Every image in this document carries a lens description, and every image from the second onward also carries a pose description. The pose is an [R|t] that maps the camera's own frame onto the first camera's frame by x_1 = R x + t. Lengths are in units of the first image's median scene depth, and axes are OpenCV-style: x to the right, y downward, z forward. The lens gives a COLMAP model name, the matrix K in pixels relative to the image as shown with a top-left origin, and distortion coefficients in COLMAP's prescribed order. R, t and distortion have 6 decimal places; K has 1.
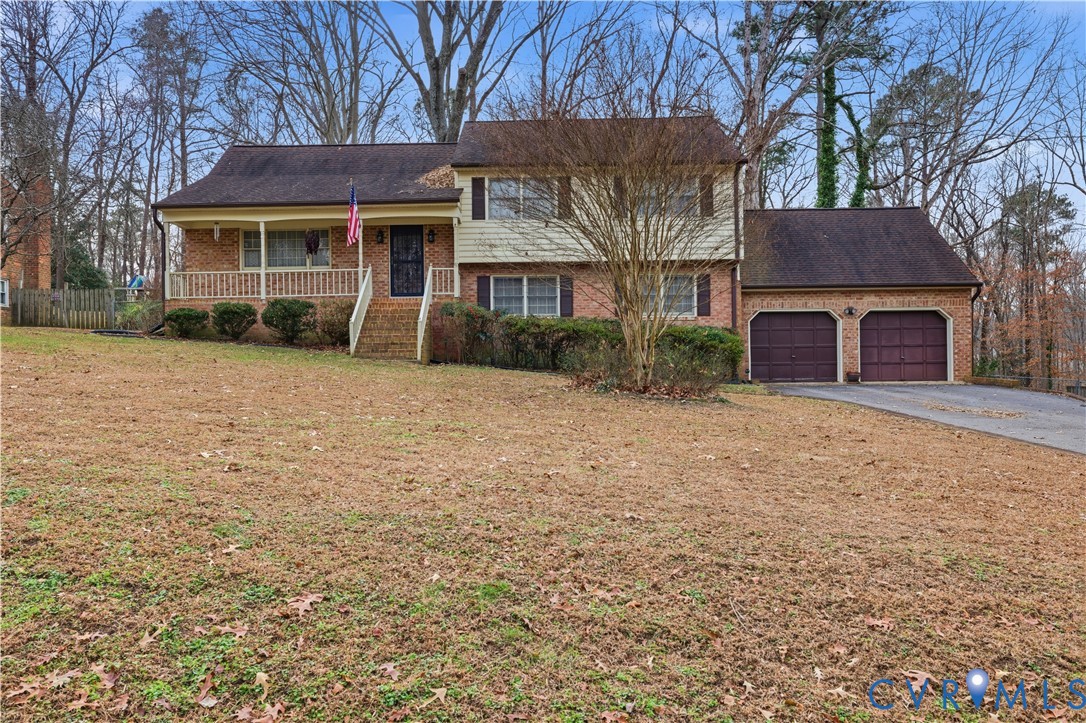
lens RADIAL K [[466.0, 0, 544.6], [0, 466.0, 364.5], [0, 0, 1]] dist [0.022125, -0.005834]
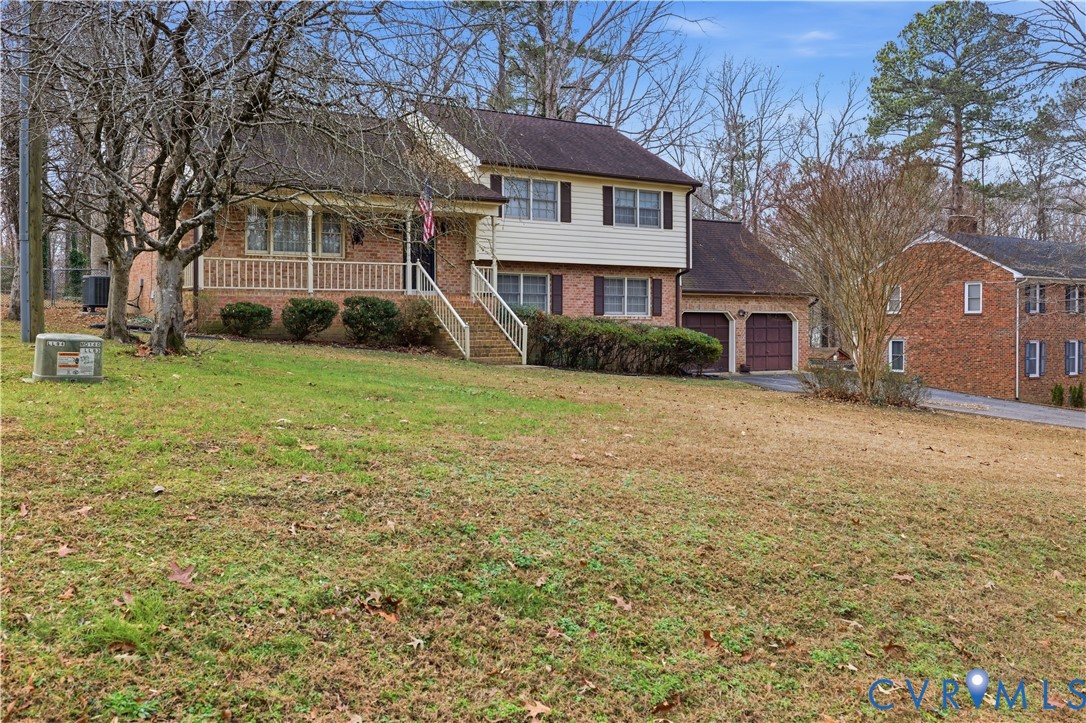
lens RADIAL K [[466.0, 0, 544.6], [0, 466.0, 364.5], [0, 0, 1]] dist [0.022125, -0.005834]
pose [[0.955153, -0.019051, 0.295498, -0.286602], [0.017593, 0.999816, 0.007592, -0.000480], [-0.295588, -0.002053, 0.955313, 0.008958]]
